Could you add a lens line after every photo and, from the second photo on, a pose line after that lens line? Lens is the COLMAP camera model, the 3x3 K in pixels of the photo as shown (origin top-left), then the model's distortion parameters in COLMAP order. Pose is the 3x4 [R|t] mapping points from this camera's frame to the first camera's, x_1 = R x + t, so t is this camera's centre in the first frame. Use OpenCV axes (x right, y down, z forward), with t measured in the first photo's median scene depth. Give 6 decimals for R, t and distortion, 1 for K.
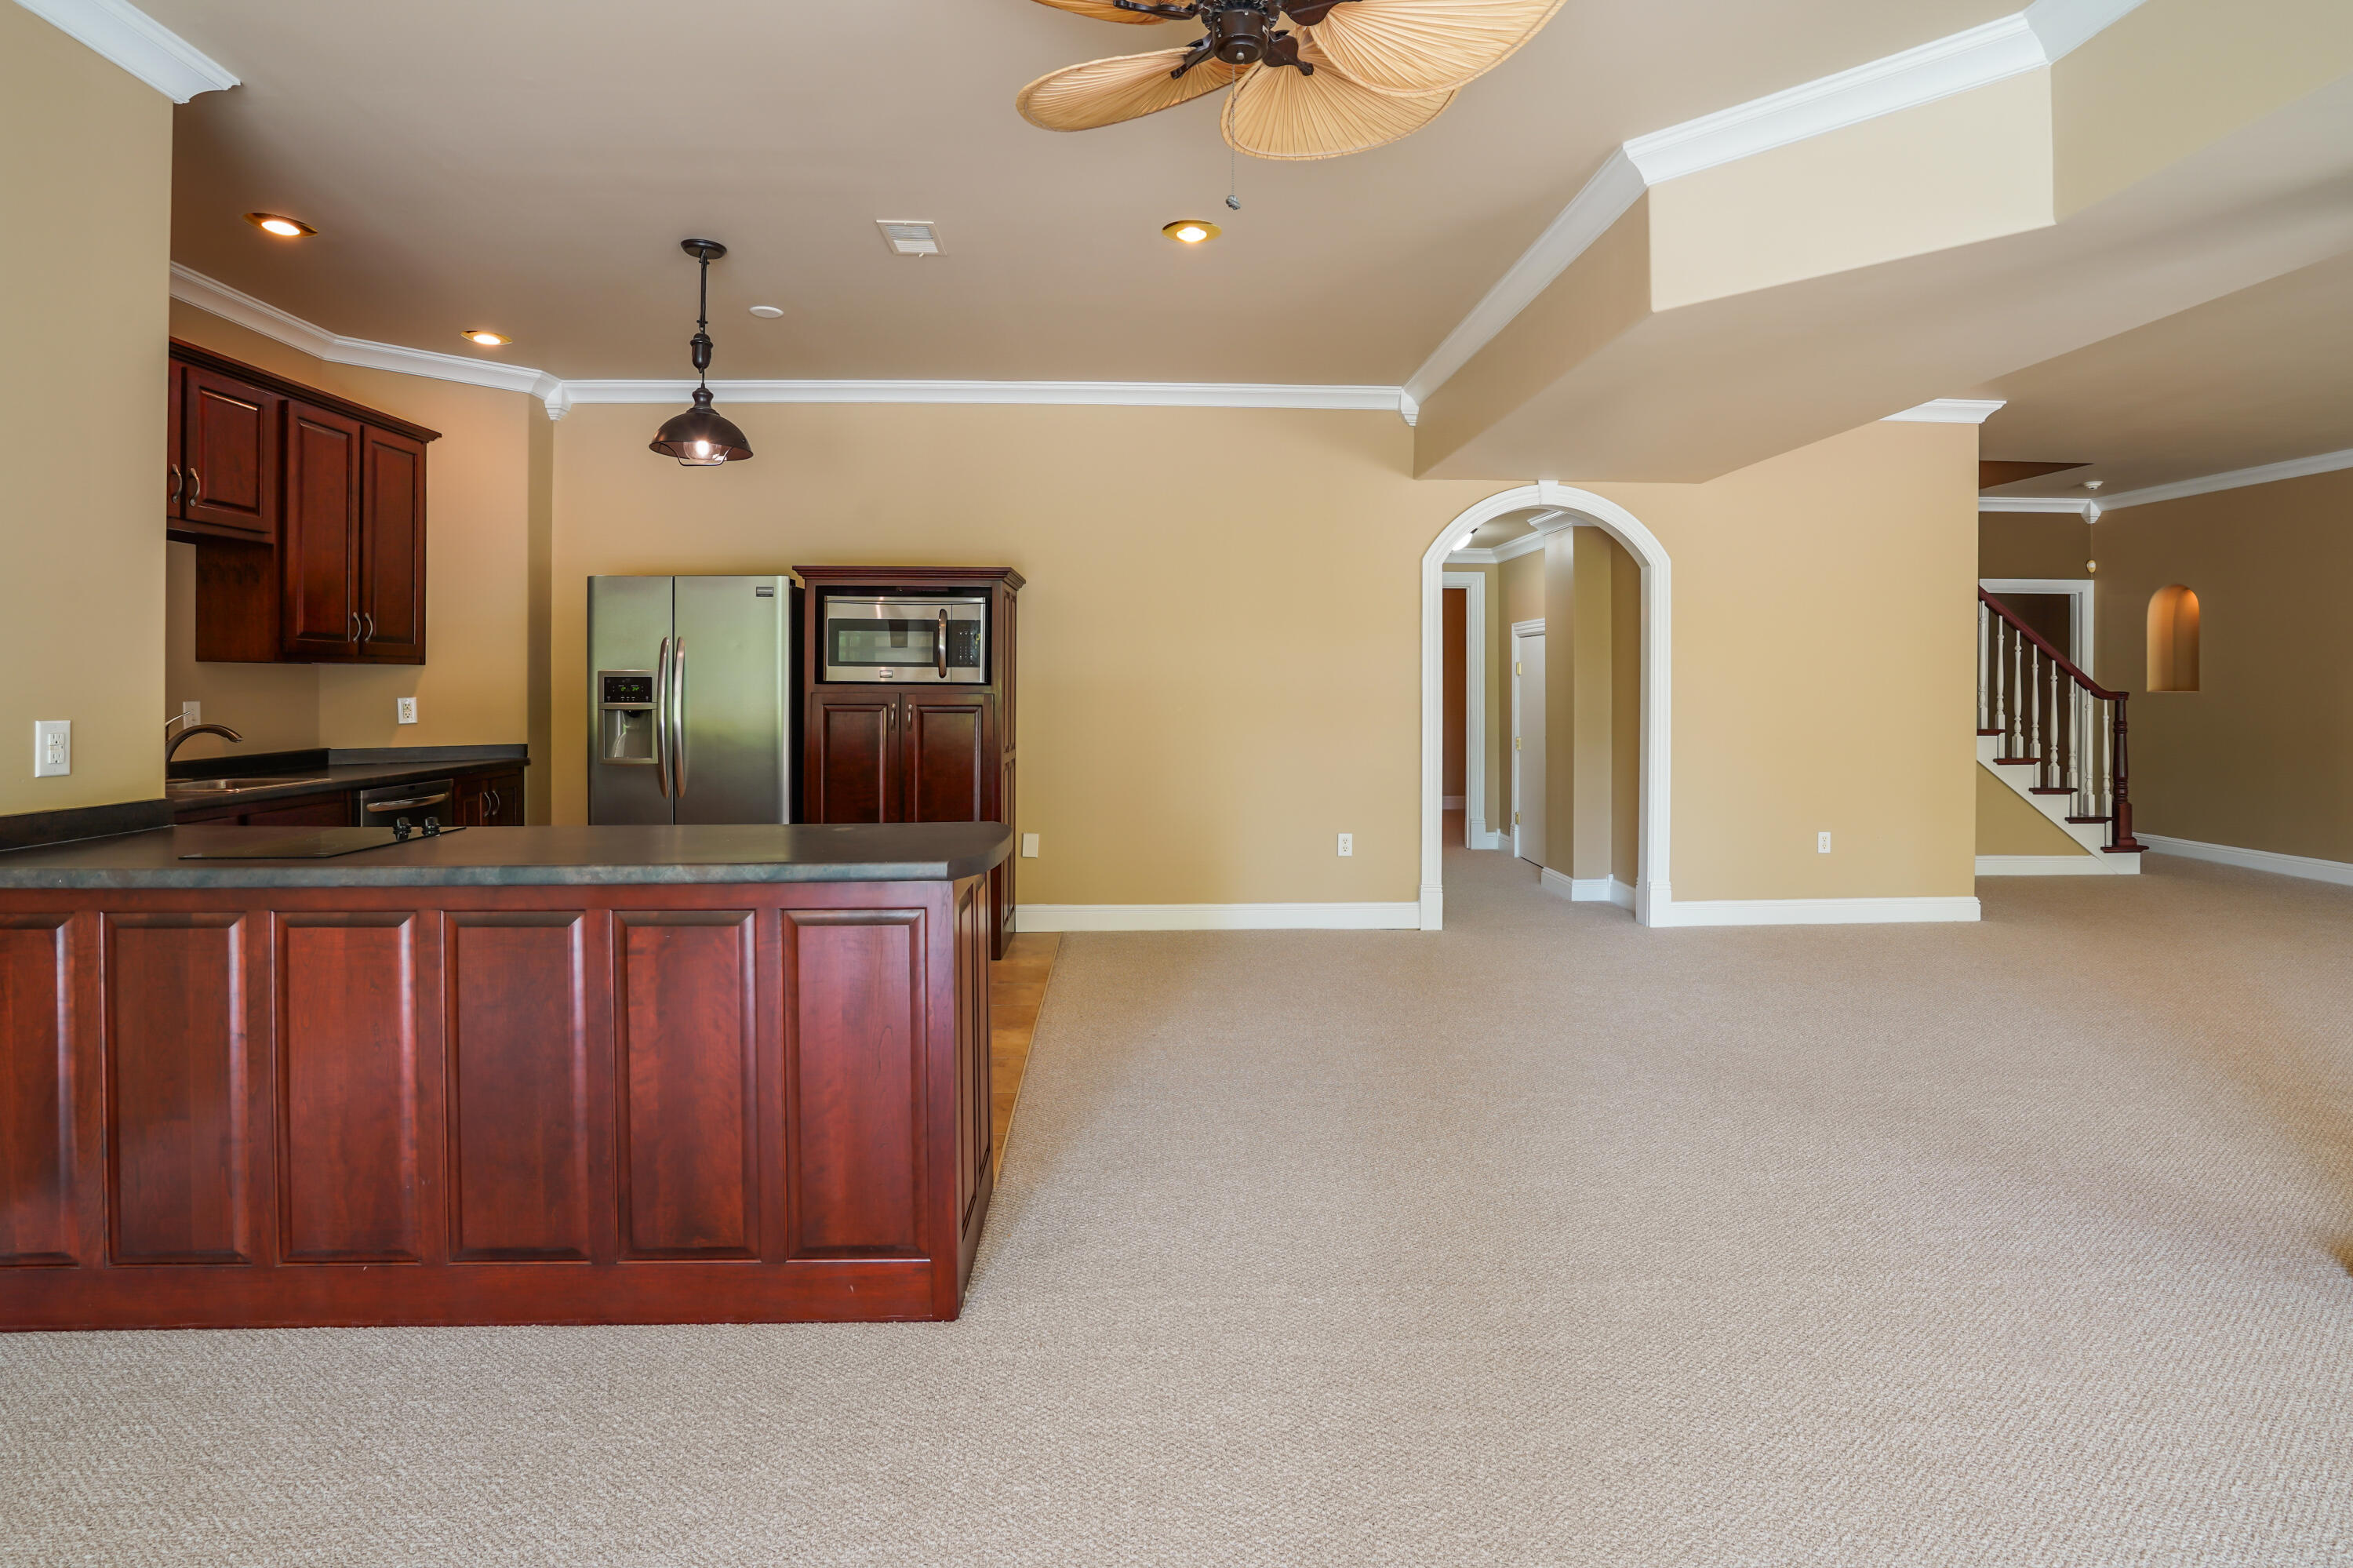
lens RADIAL K [[1148.3, 0, 1174.5], [0, 1148.3, 677.4], [0, 0, 1]] dist [-0.056966, 0.024226]
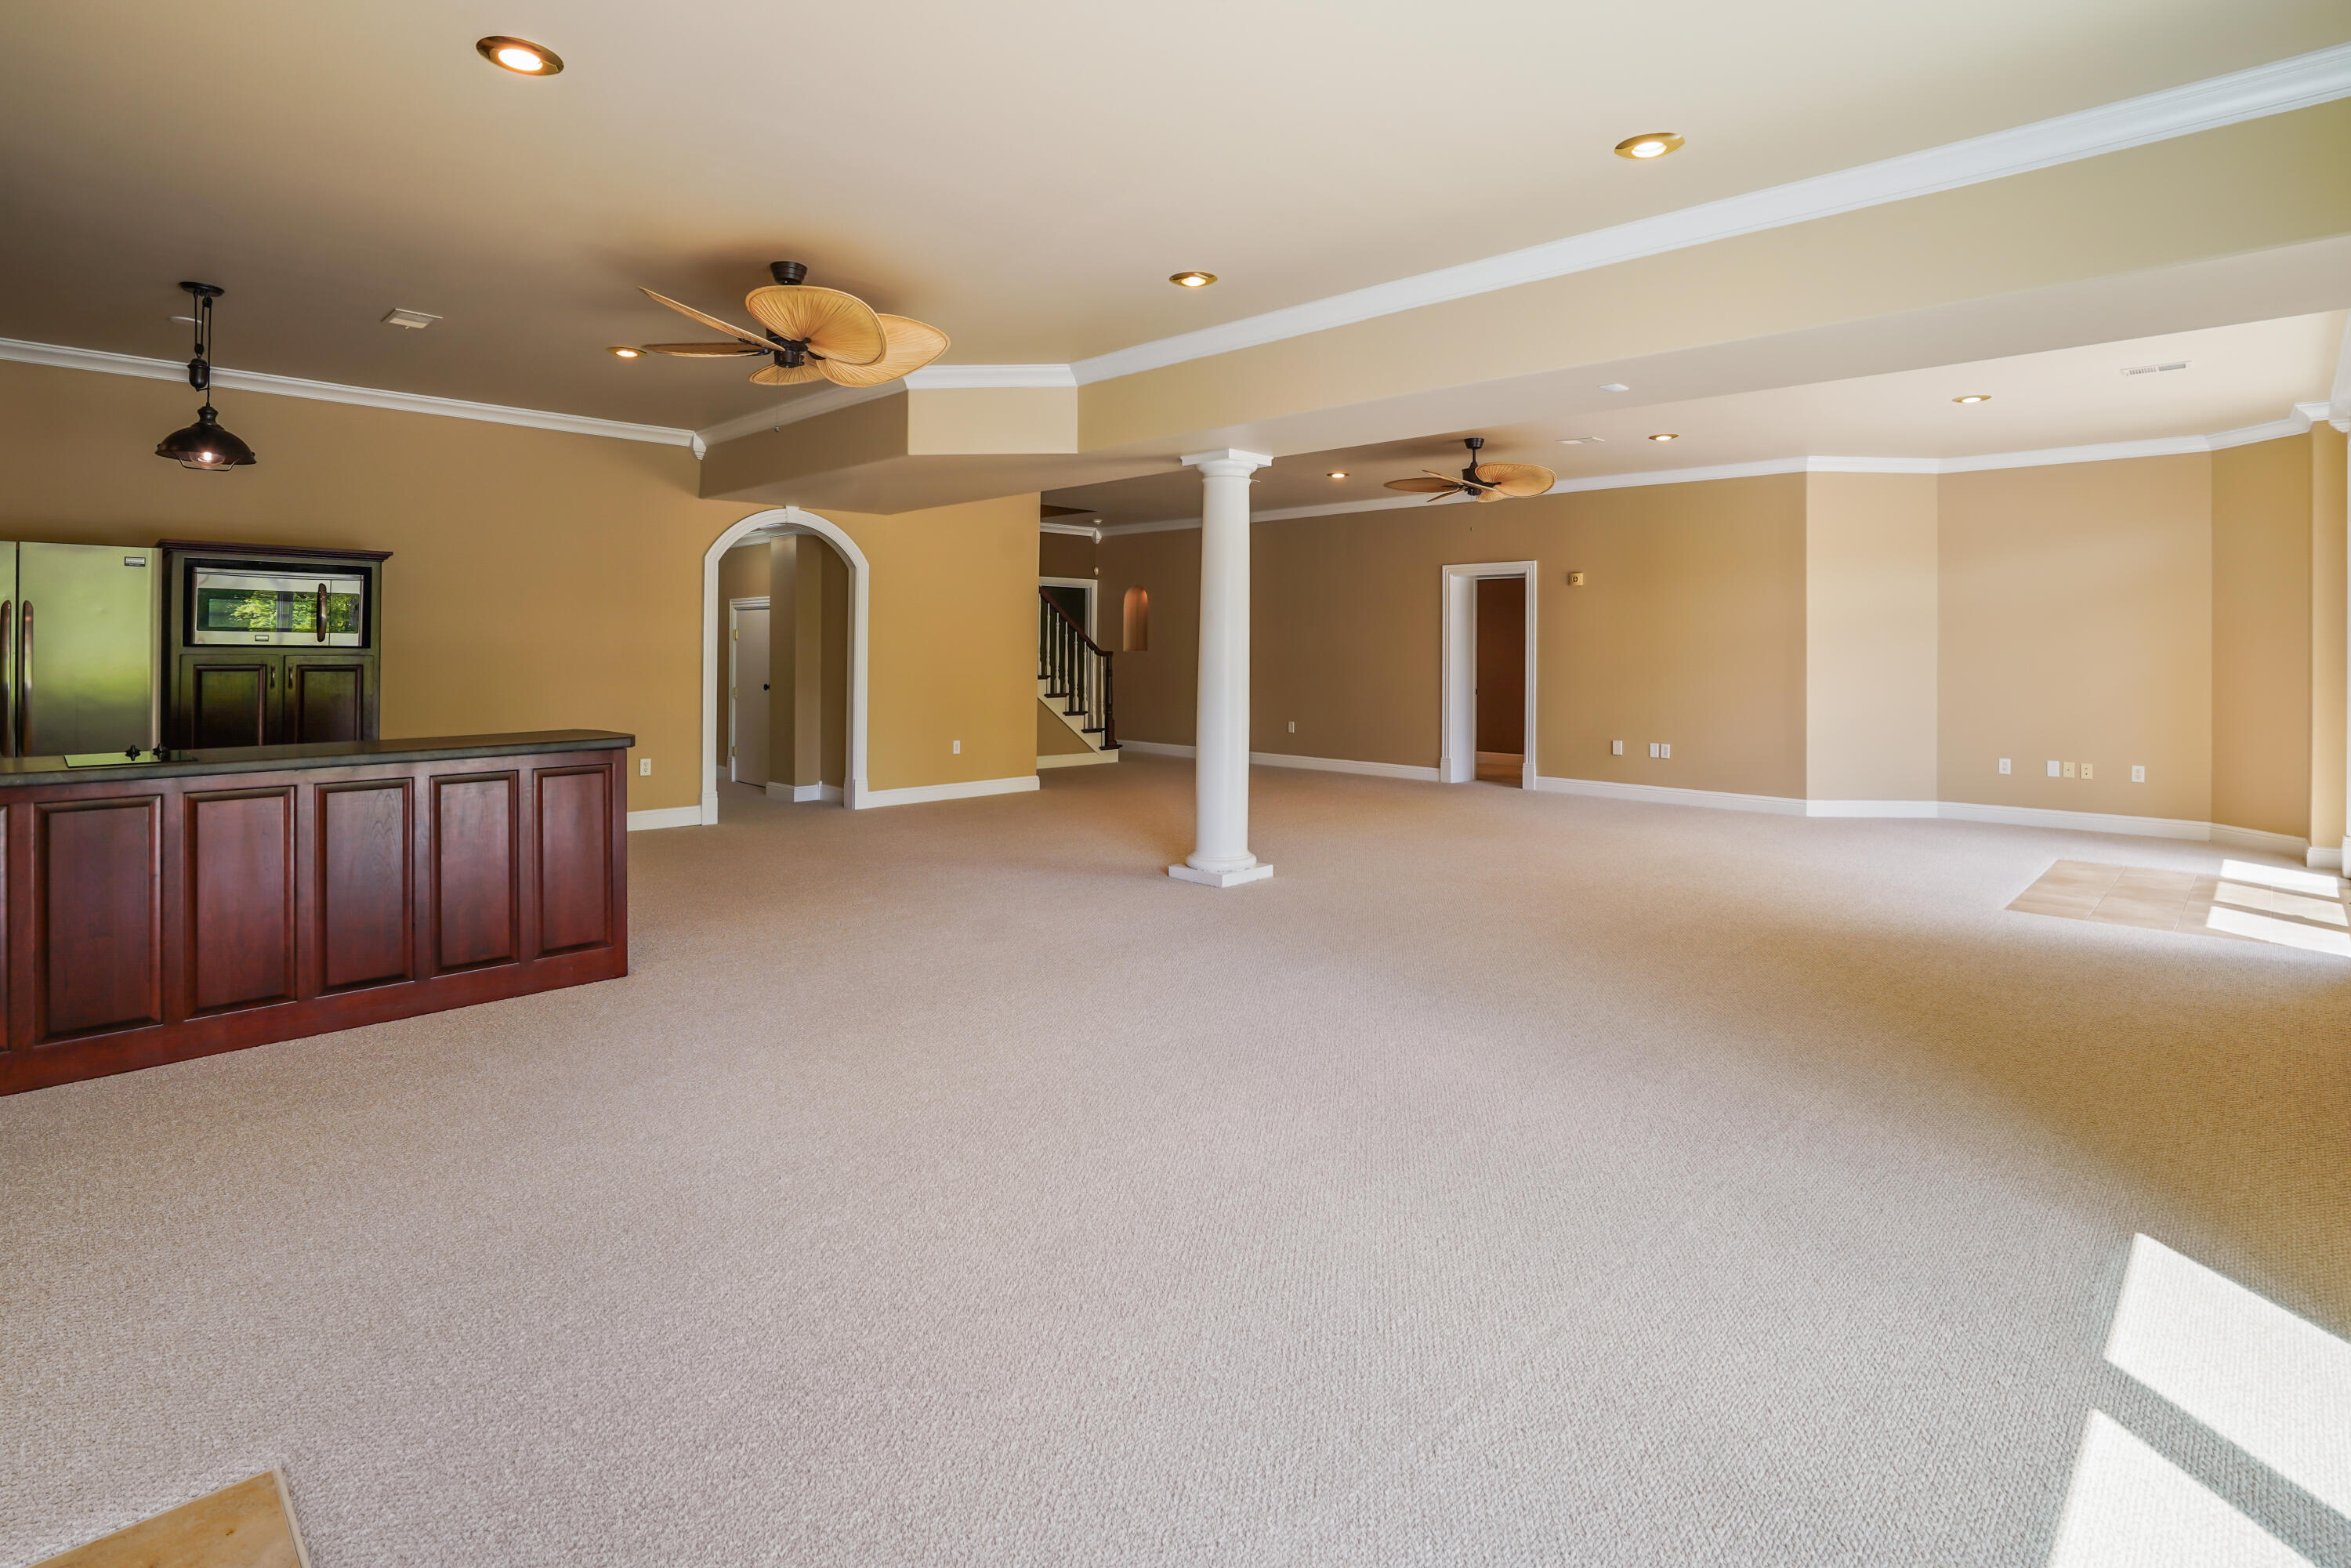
lens RADIAL K [[1147.3, 0, 1173.5], [0, 1147.3, 677.6], [0, 0, 1]] dist [-0.056966, 0.024226]
pose [[0.731465, -0.016819, 0.681671, -0.291724], [-0.007310, 0.999445, 0.032504, -0.005498], [-0.681839, -0.028759, 0.730936, -0.373372]]
